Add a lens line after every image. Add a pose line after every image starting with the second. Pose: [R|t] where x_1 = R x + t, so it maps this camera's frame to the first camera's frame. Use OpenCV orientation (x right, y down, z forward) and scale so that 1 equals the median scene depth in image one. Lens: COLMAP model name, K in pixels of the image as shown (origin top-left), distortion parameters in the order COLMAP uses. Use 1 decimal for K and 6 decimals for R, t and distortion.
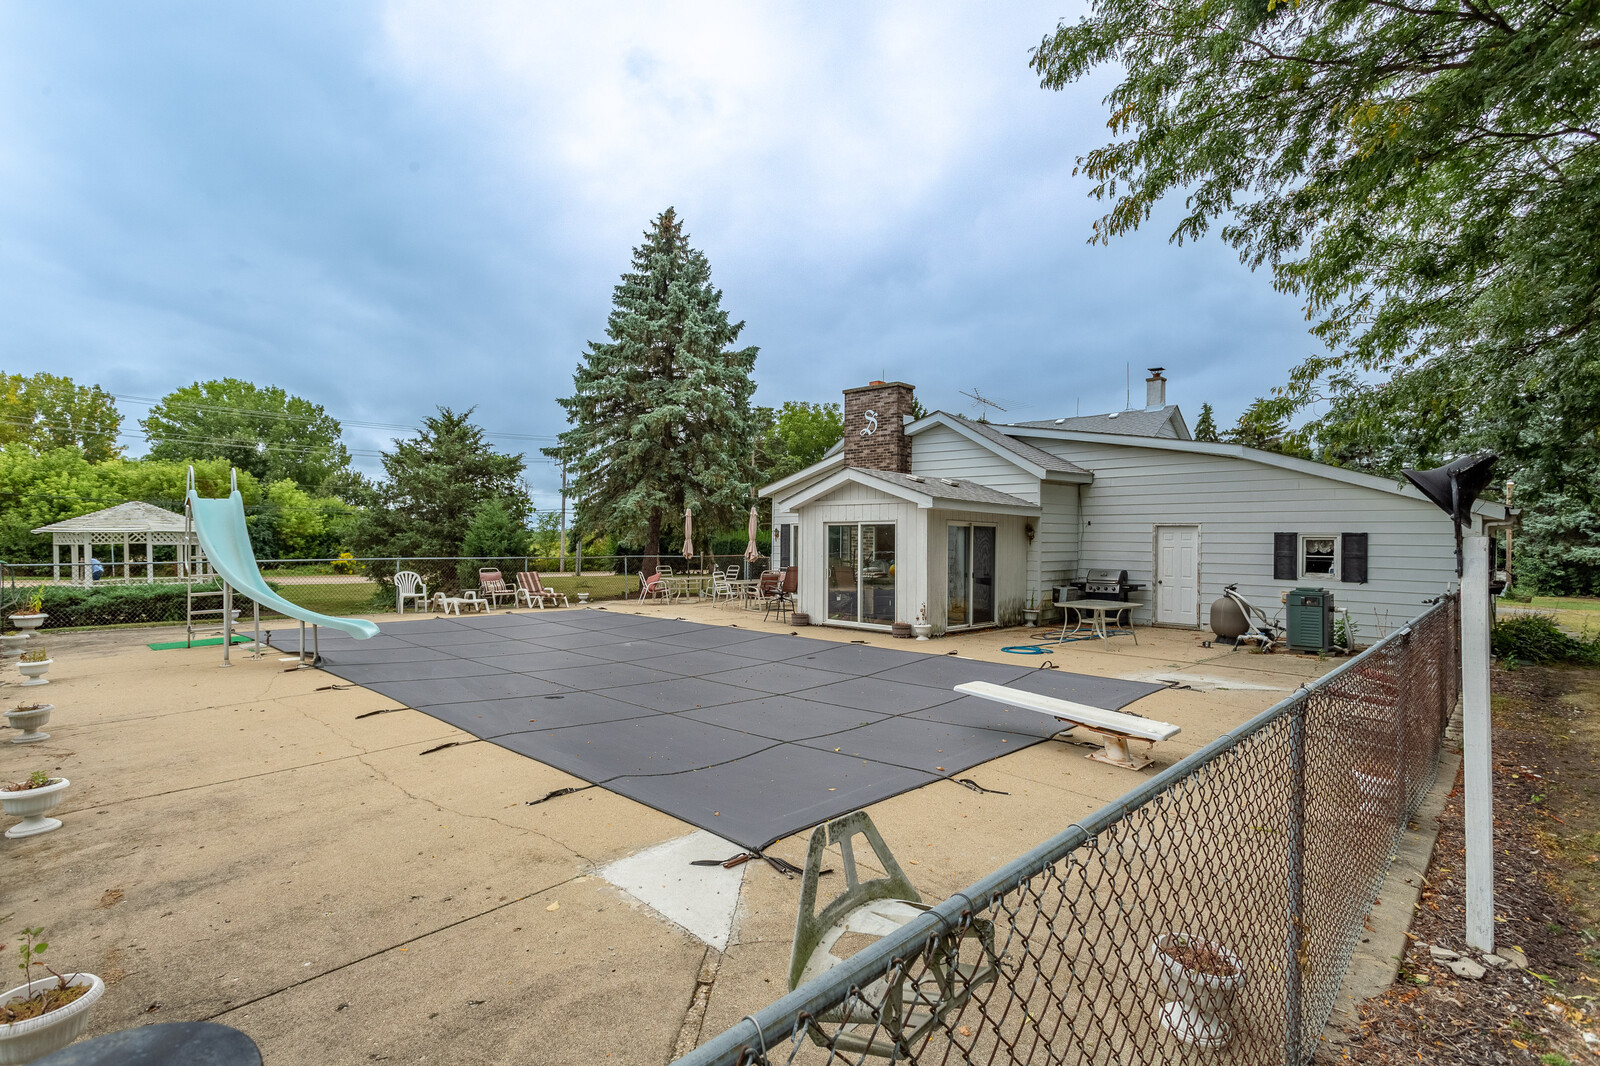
lens RADIAL K [[772.3, 0, 794.9], [0, 772.3, 539.2], [0, 0, 1]] dist [0.003180, 0.000044]
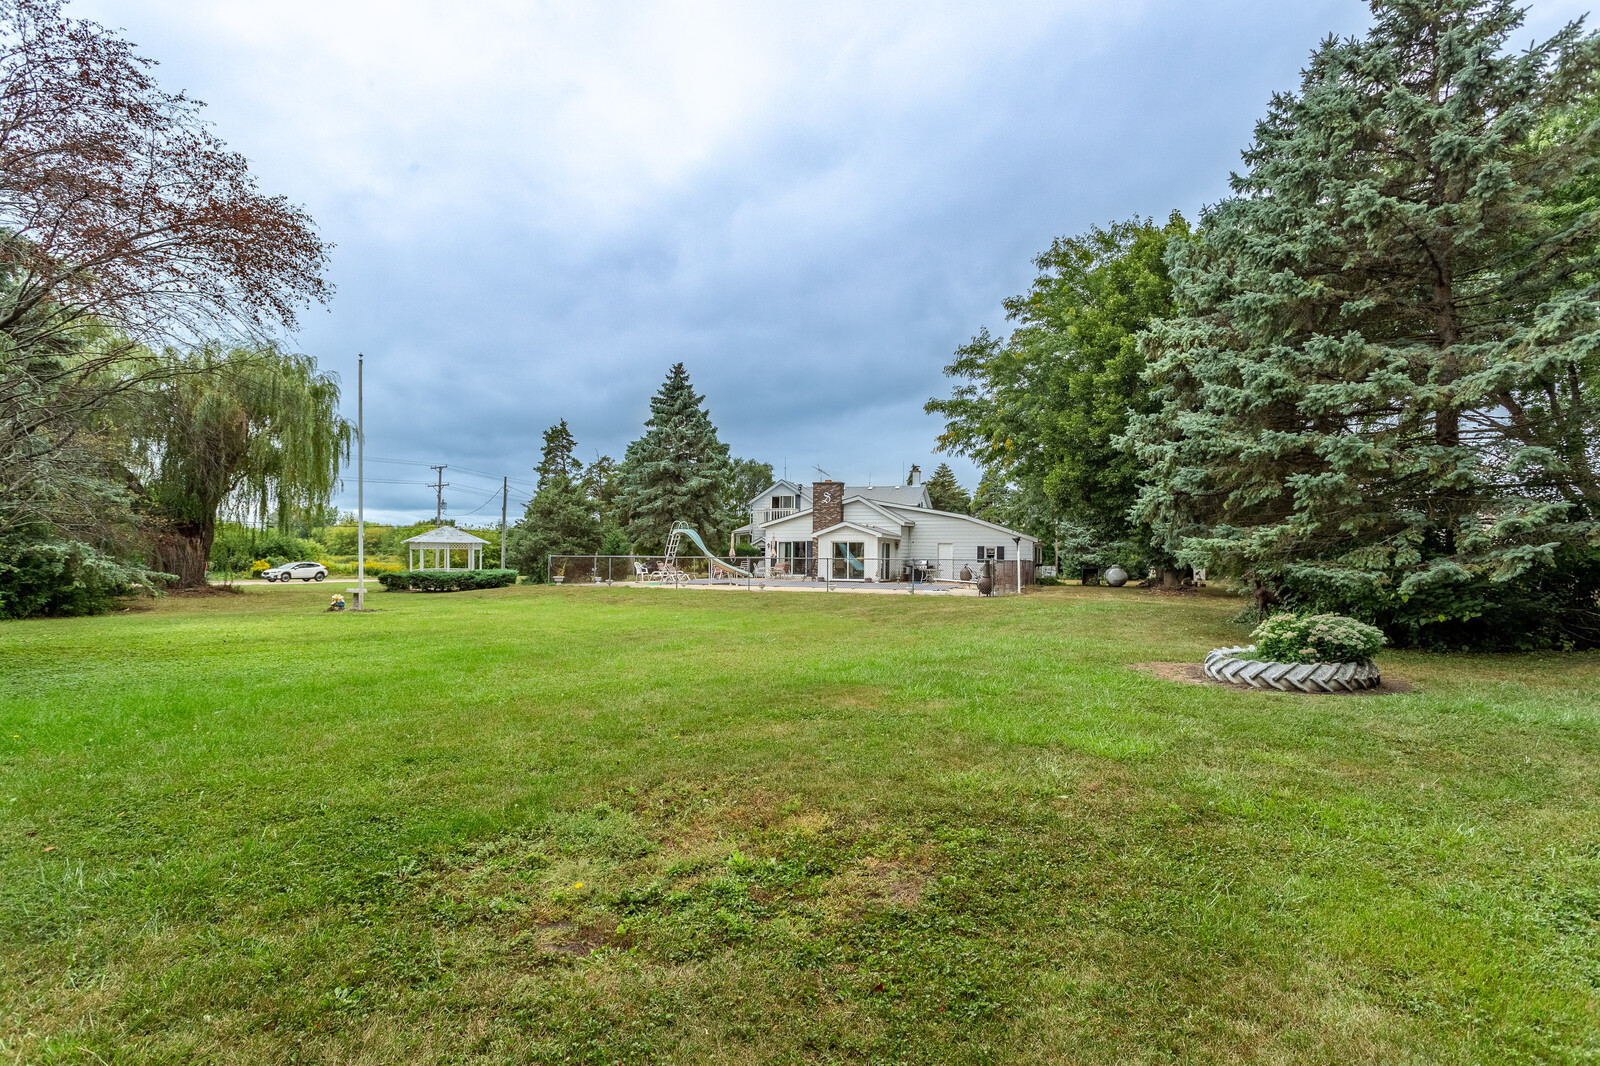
lens RADIAL K [[772.3, 0, 802.4], [0, 772.3, 533.9], [0, 0, 1]] dist [0.003180, 0.000044]
pose [[0.924393, 0.012484, 0.381238, -1.000479], [-0.003223, 0.999684, -0.024923, 0.017748], [-0.381429, 0.021810, 0.924141, -1.305211]]
